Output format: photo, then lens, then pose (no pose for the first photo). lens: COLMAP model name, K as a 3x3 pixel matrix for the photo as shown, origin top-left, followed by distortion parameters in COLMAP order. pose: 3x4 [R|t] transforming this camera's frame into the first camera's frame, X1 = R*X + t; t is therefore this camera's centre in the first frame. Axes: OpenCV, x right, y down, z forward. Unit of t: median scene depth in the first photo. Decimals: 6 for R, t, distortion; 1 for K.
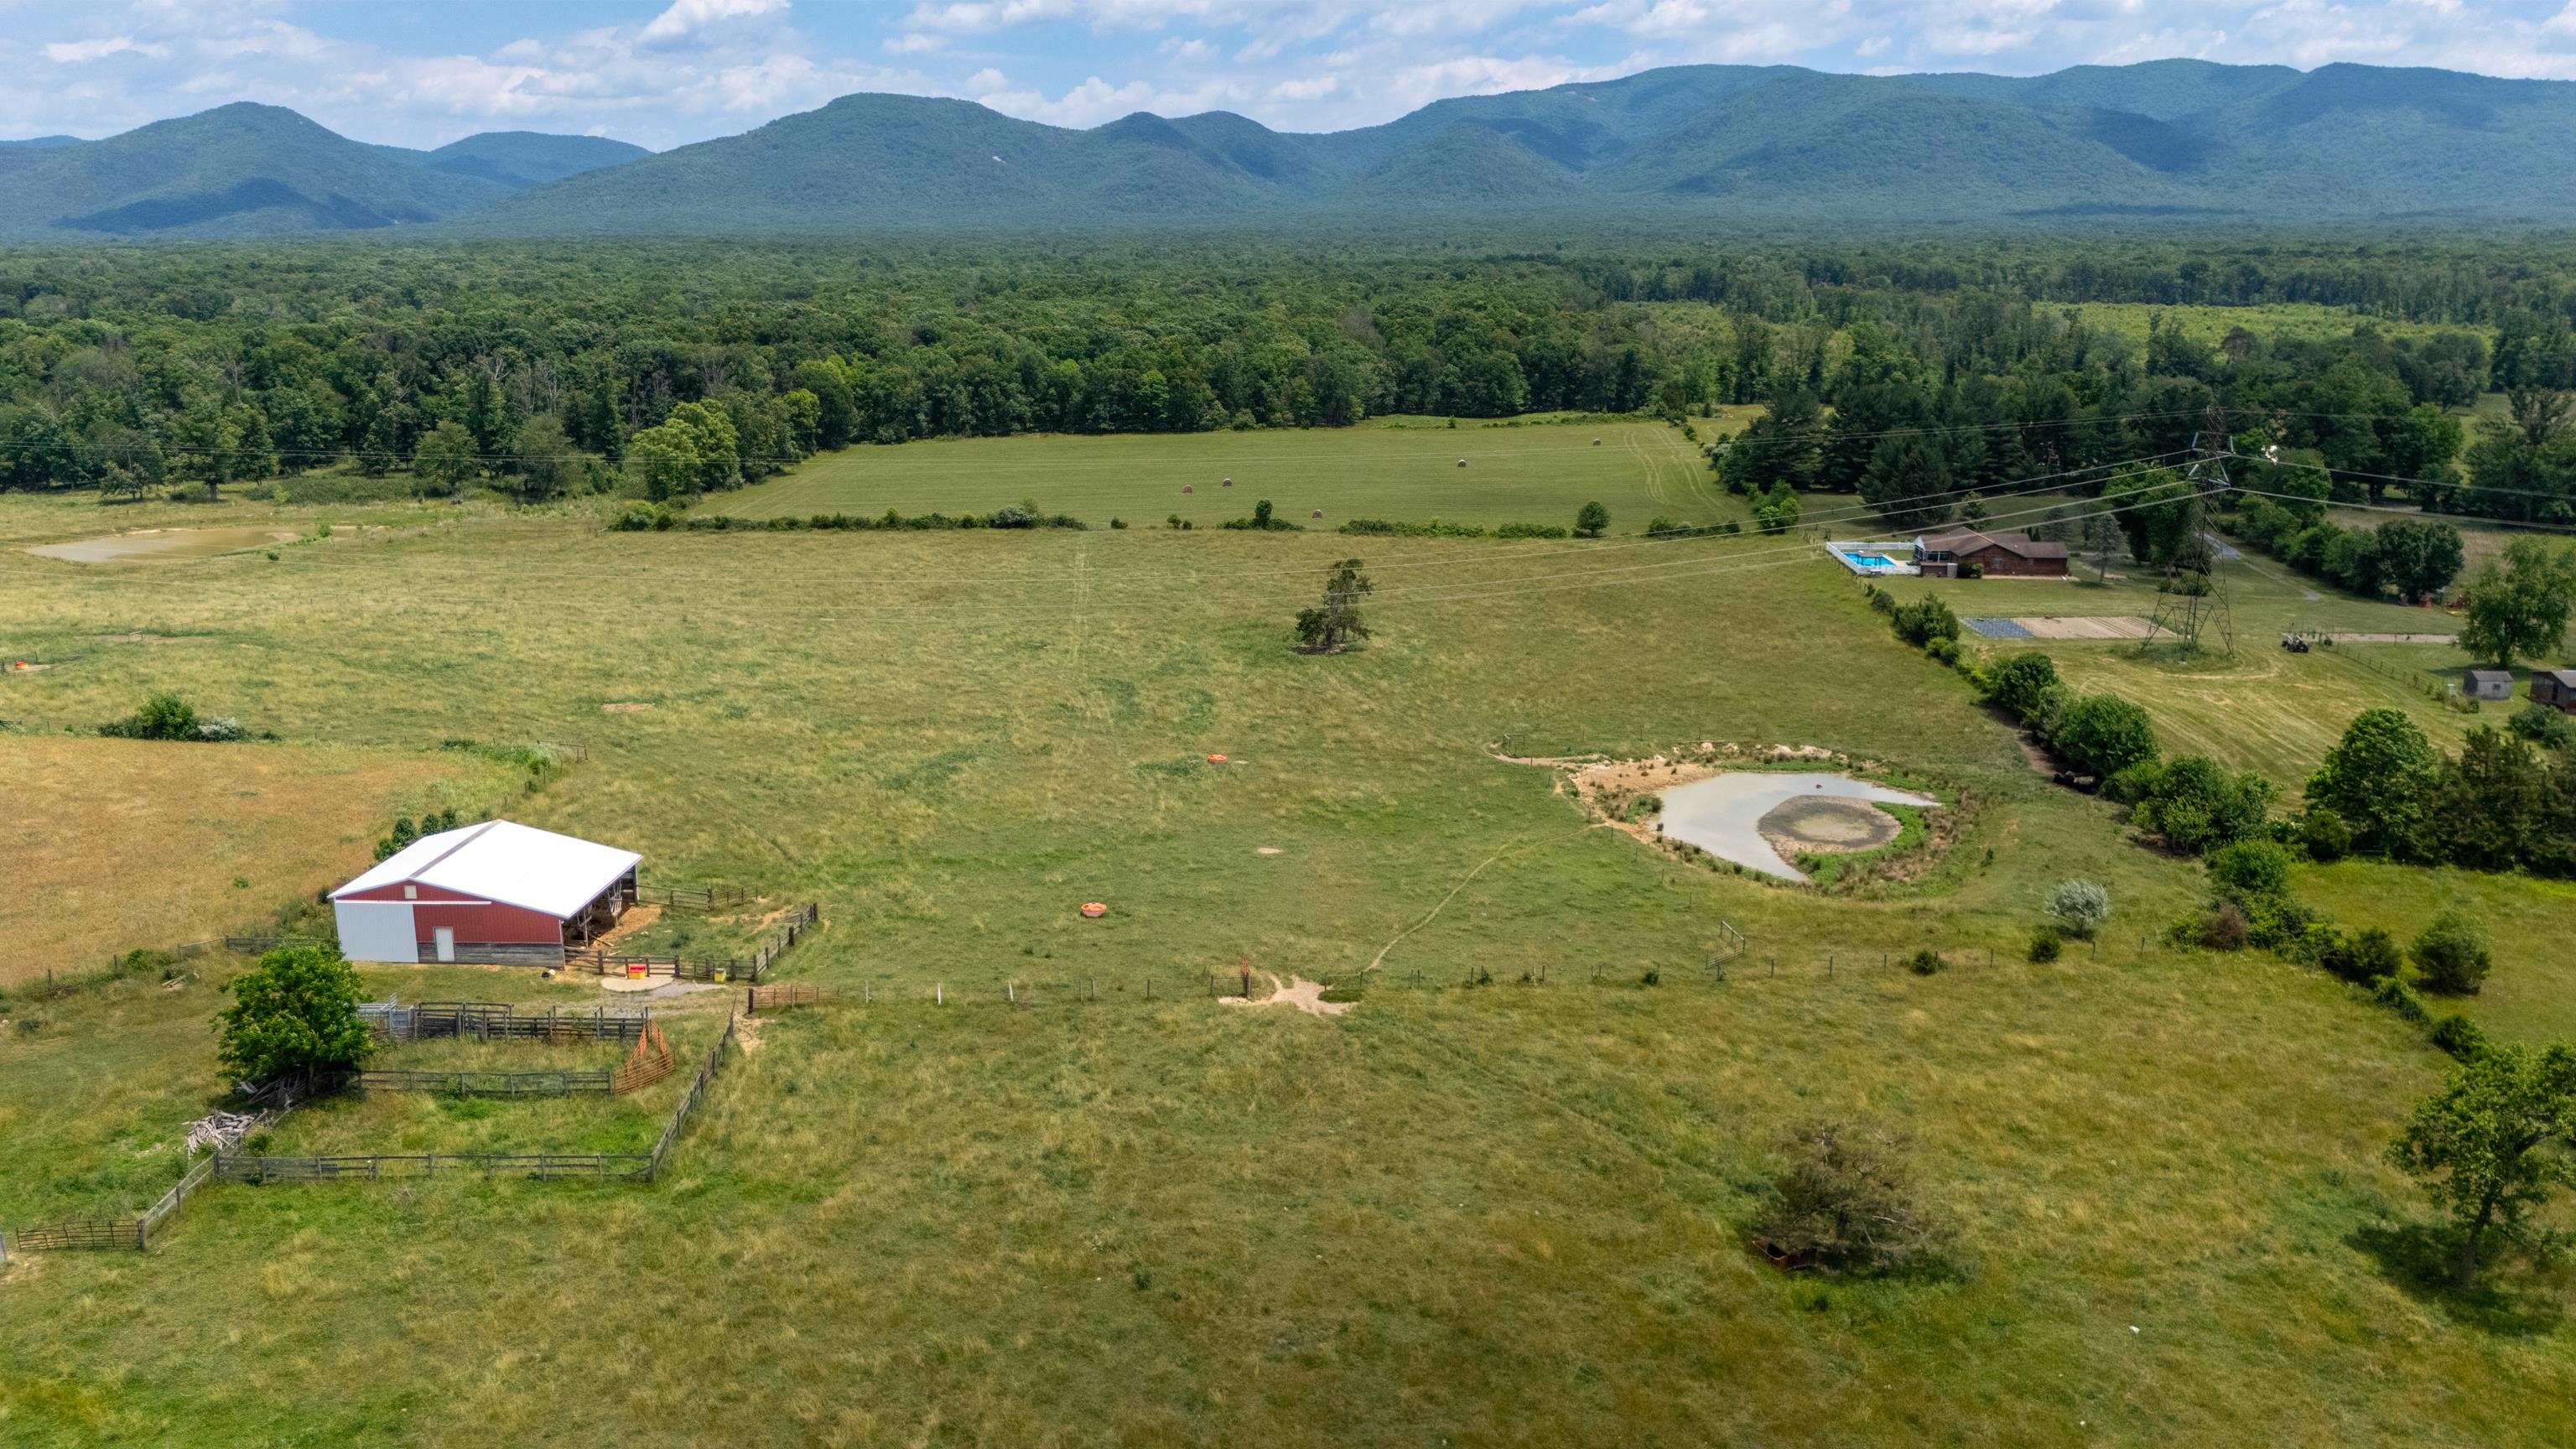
lens RADIAL K [[1899.9, 0, 1282.8], [0, 1899.9, 736.2], [0, 0, 1]] dist [0.065585, -0.065441]
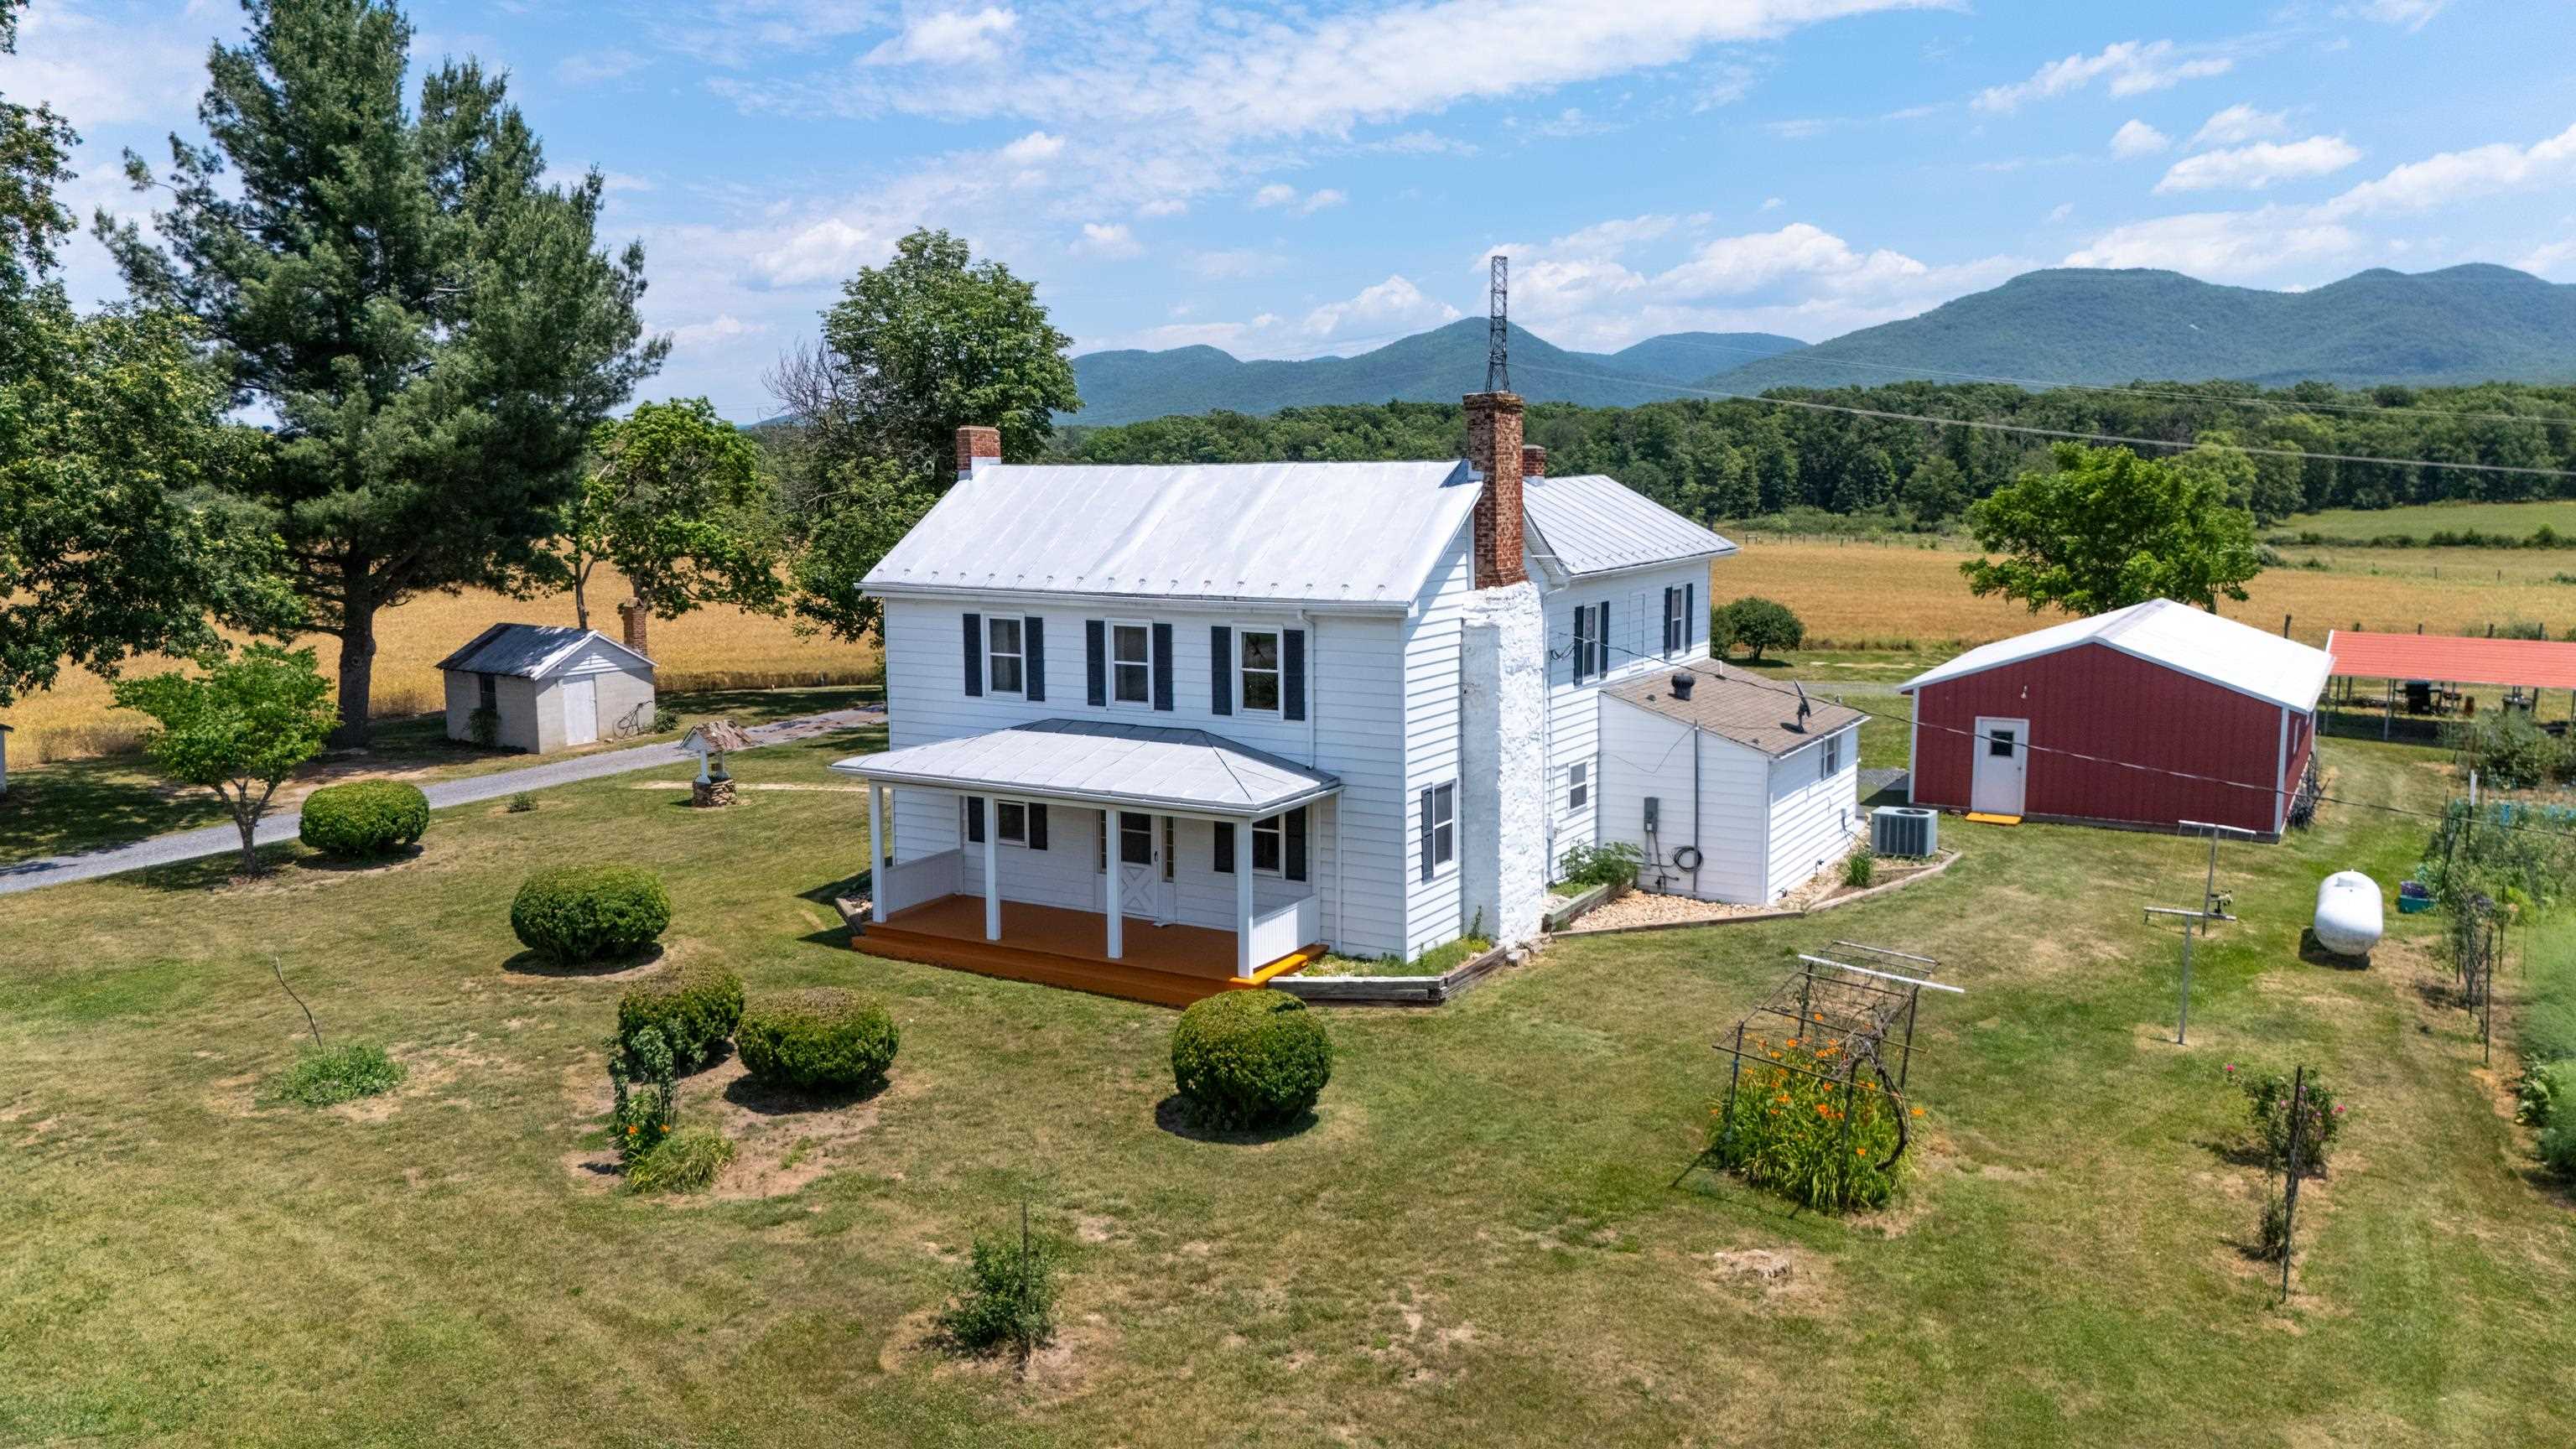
lens RADIAL K [[1899.9, 0, 1283.4], [0, 1899.9, 730.5], [0, 0, 1]] dist [0.065585, -0.065441]
pose [[0.846133, 0.065259, -0.528961, -0.156733], [-0.117685, 0.990855, -0.066006, 0.061658], [0.519816, 0.118101, 0.846075, 0.021026]]
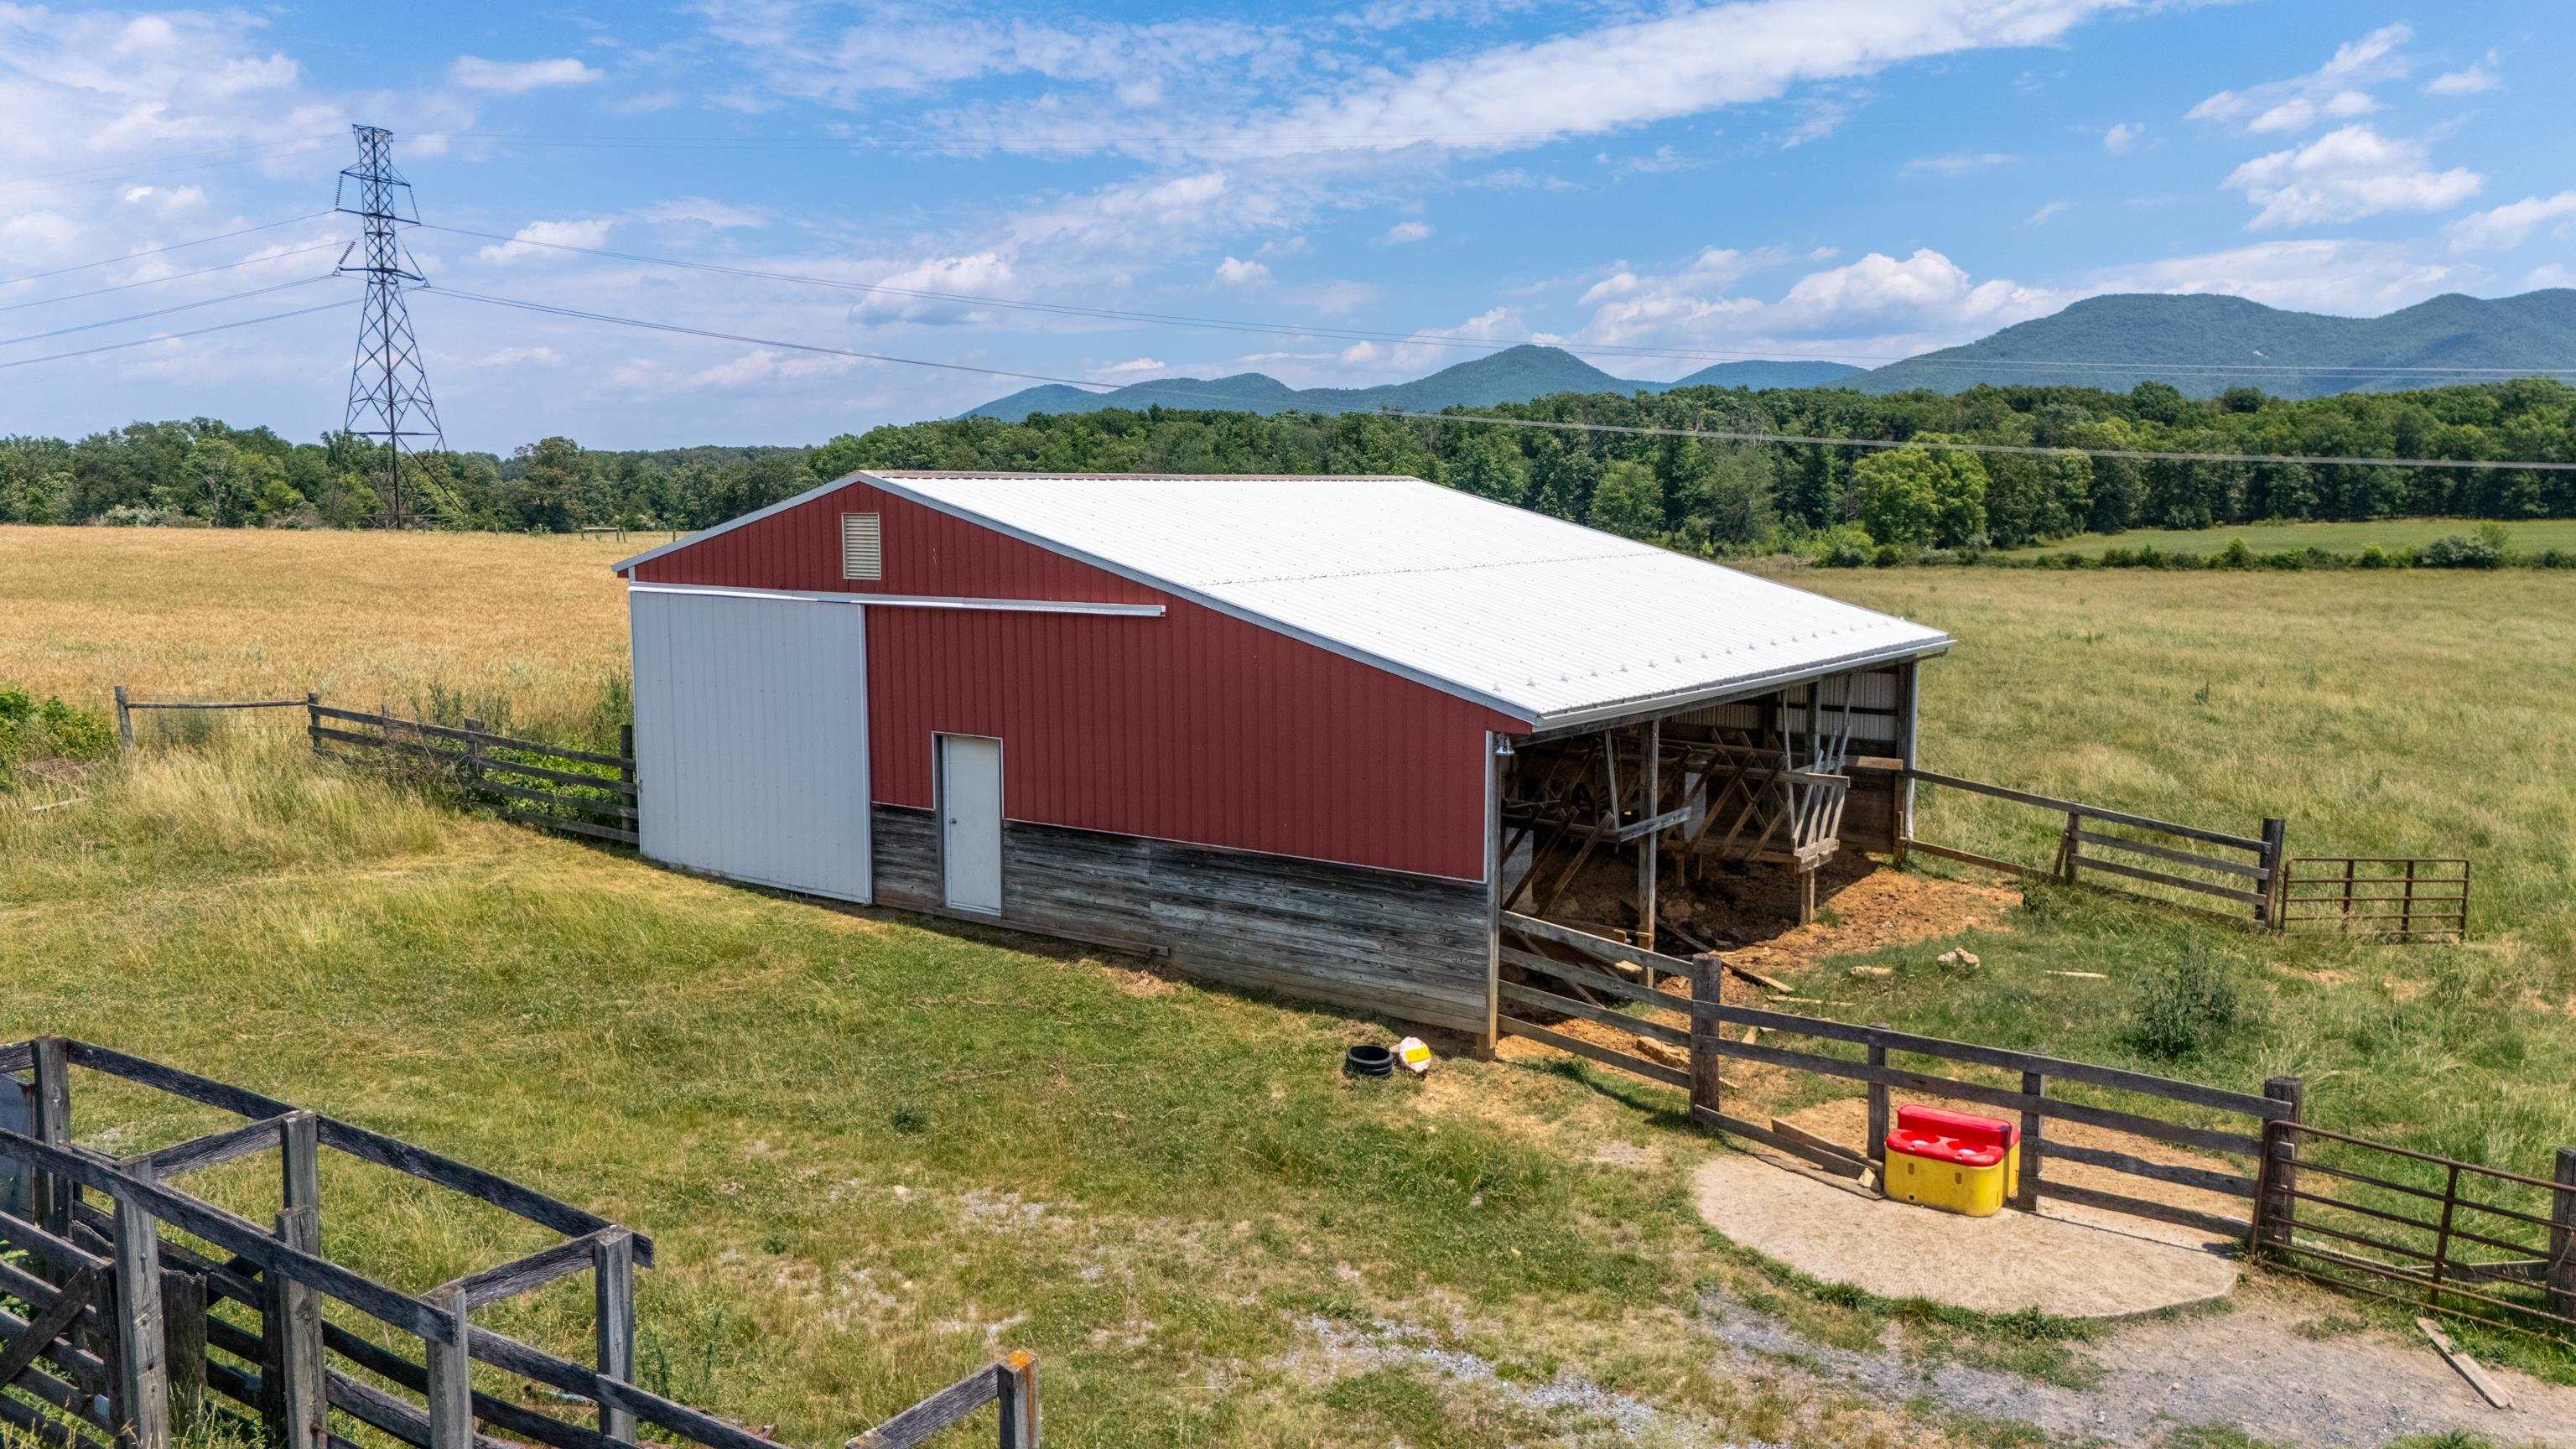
lens RADIAL K [[1899.9, 0, 1286.0], [0, 1899.9, 736.3], [0, 0, 1]] dist [0.065585, -0.065441]
pose [[0.825976, 0.064547, -0.559997, -0.072398], [-0.127276, 0.989124, -0.073718, 0.026306], [0.549148, 0.132164, 0.825208, 0.205469]]
